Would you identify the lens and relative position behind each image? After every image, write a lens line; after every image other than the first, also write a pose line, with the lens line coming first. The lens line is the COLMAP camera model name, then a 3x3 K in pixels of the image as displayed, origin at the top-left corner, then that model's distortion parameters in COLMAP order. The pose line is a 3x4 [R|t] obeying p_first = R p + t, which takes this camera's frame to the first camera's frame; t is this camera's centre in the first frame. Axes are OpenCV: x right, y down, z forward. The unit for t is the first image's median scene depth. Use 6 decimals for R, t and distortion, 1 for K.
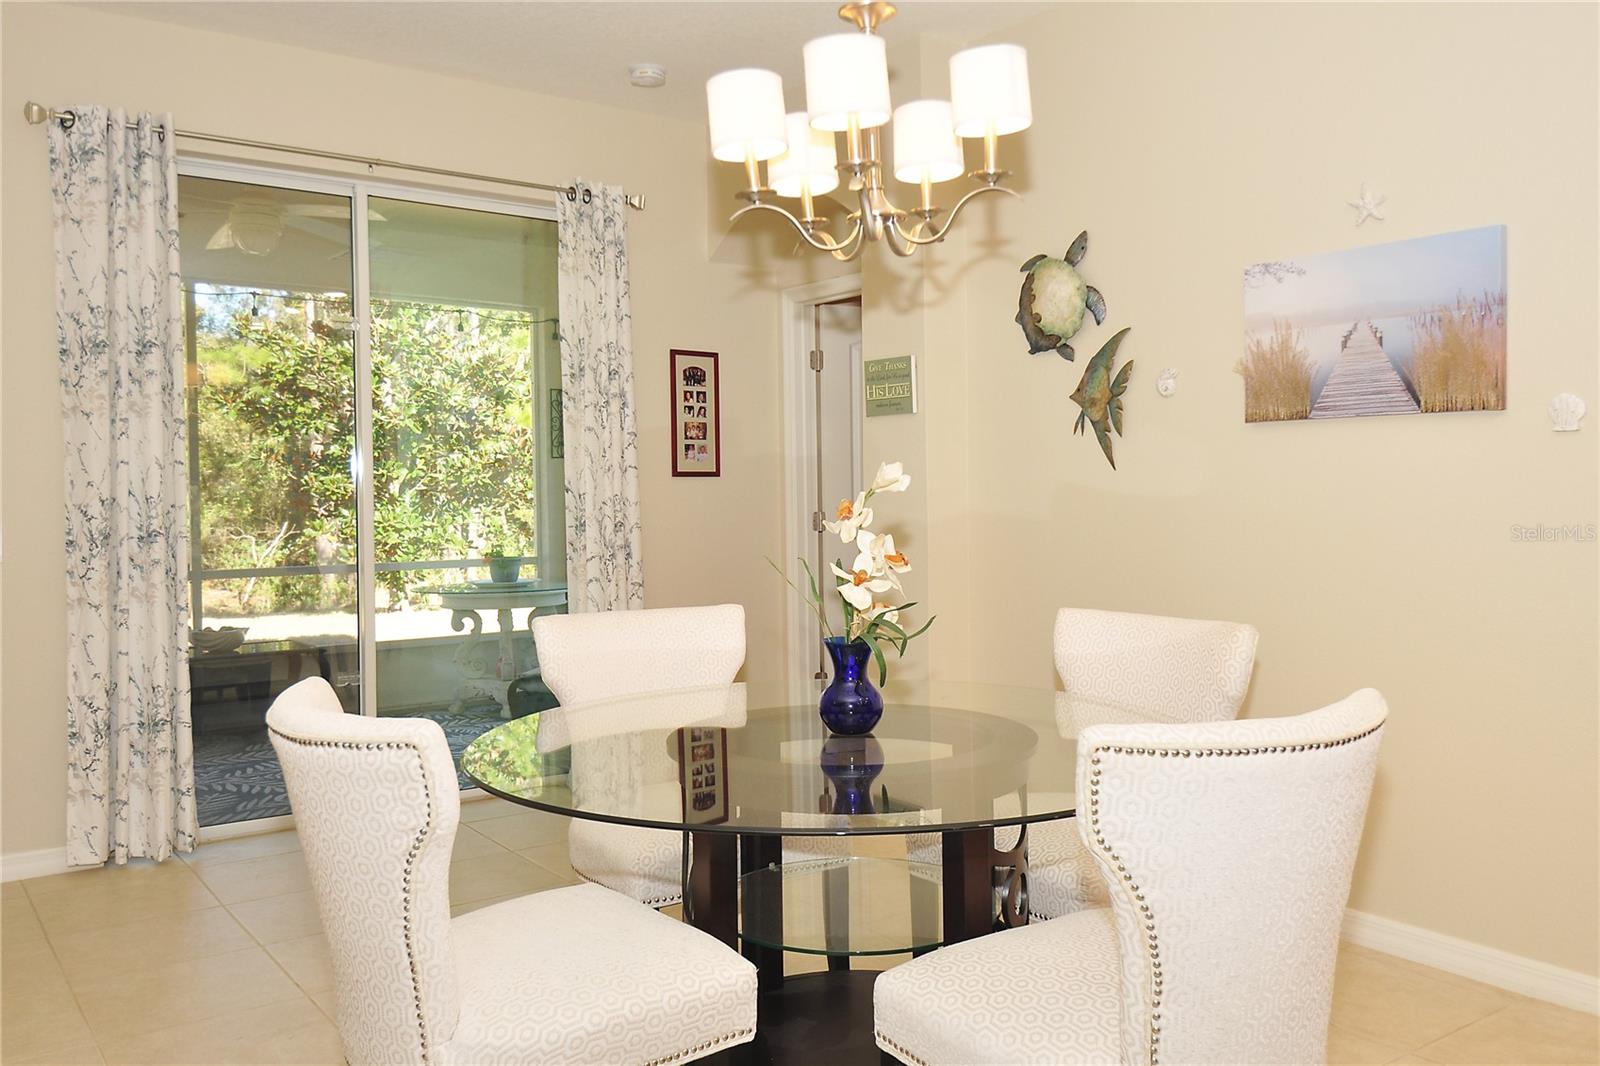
lens RADIAL K [[1240.6, 0, 800.0], [0, 1240.6, 533.0], [0, 0, 1]] dist [0.109746, -0.004276]
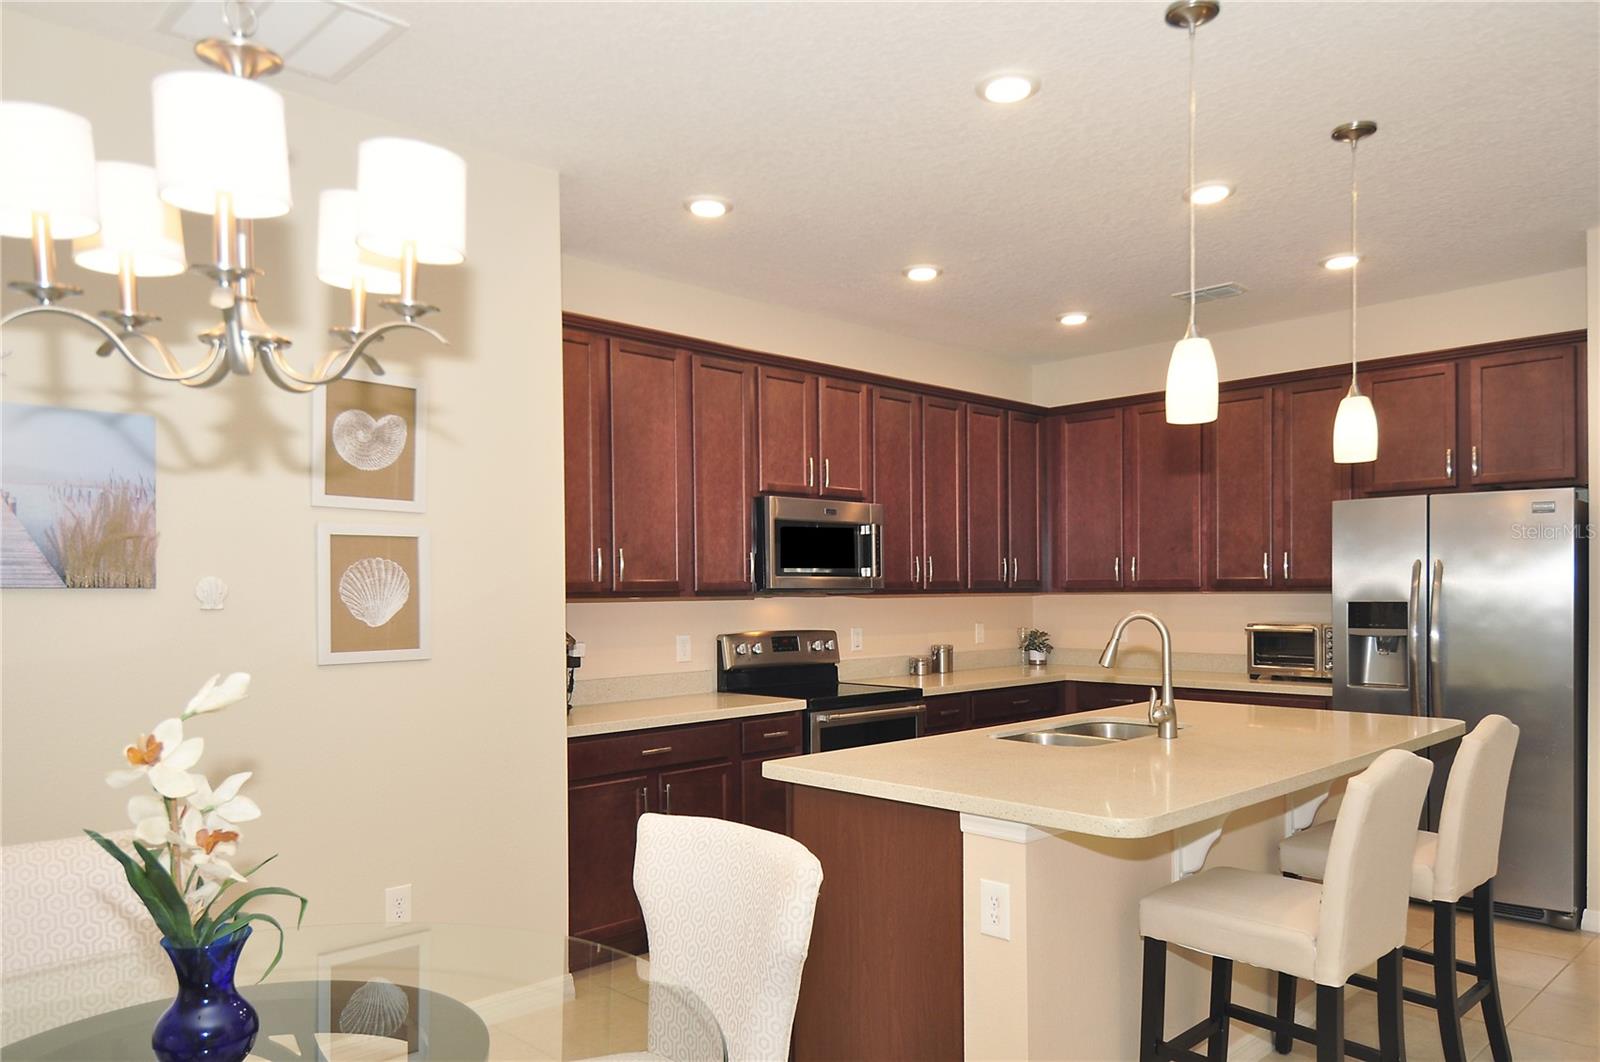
lens RADIAL K [[1130.1, 0, 802.8], [0, 1130.1, 633.7], [0, 0, 1]] dist [0.086174, -0.000392]
pose [[-0.110037, -0.026067, 0.993586, -0.311991], [0.046931, 0.998405, 0.031391, -0.042206], [-0.992819, 0.050084, -0.108638, 0.375158]]
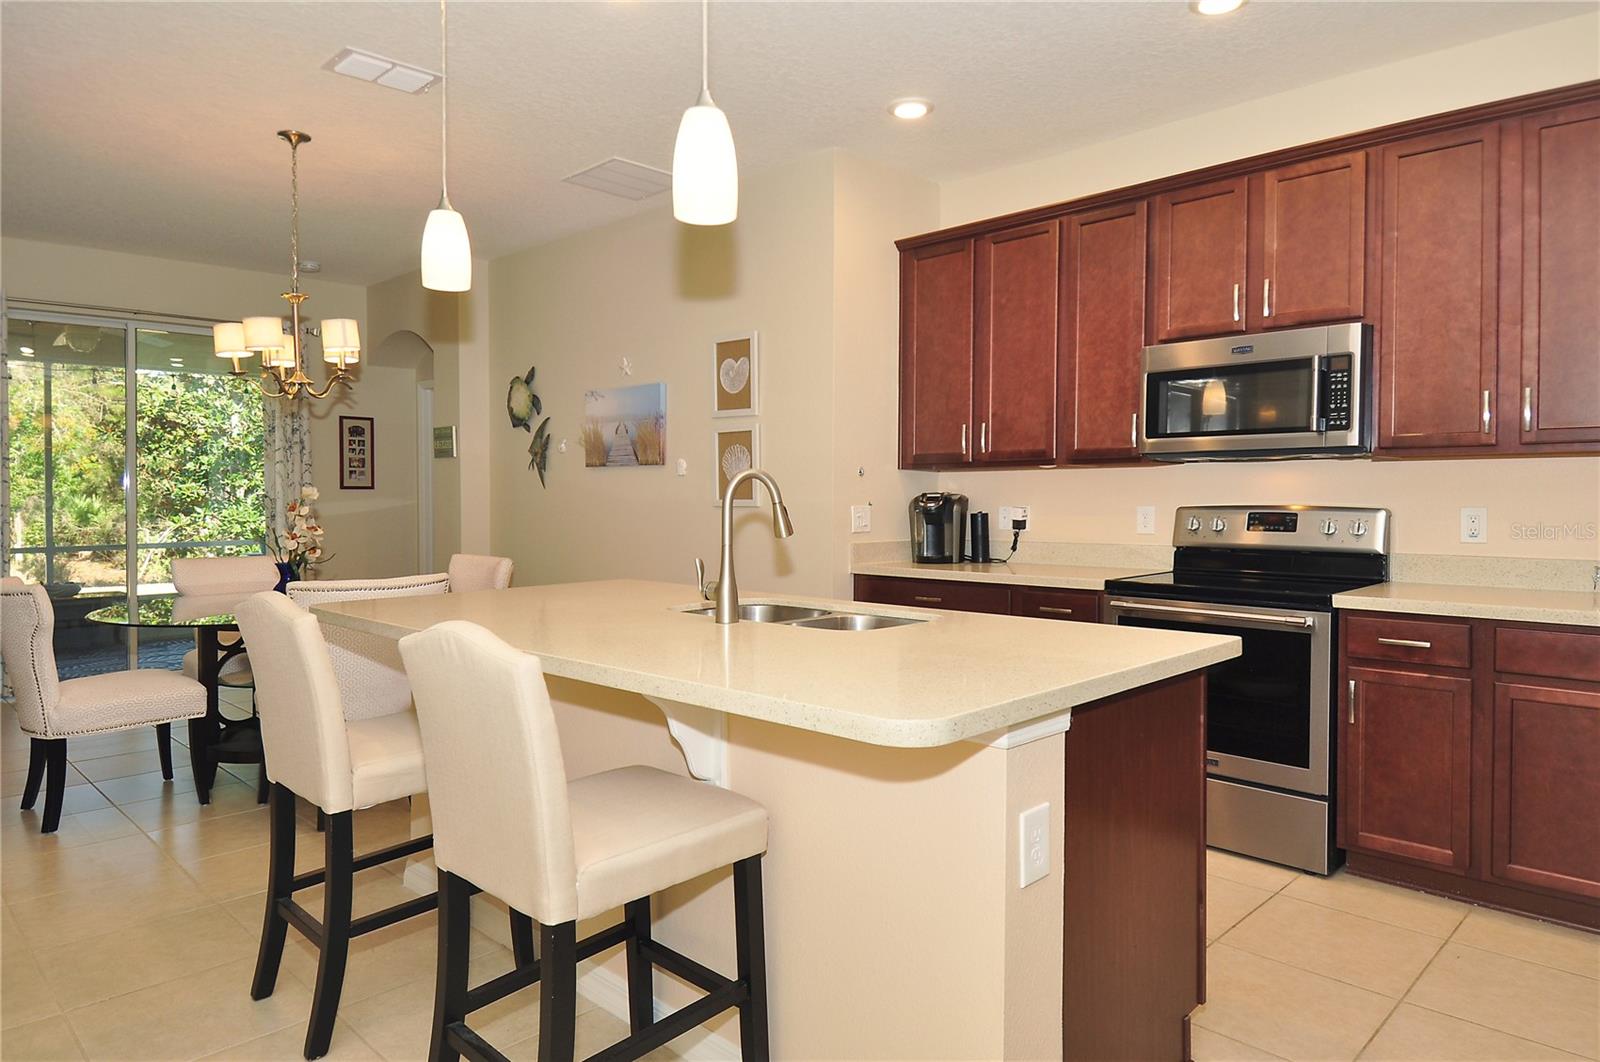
lens RADIAL K [[990.6, 0, 804.0], [0, 990.6, 513.7], [0, 0, 1]] dist [0.068420, 0.000174]
pose [[0.991271, 0.004715, 0.131759, 0.373864], [-0.002496, 0.999852, -0.017001, 0.011888], [-0.131820, 0.016524, 0.991136, -0.501565]]
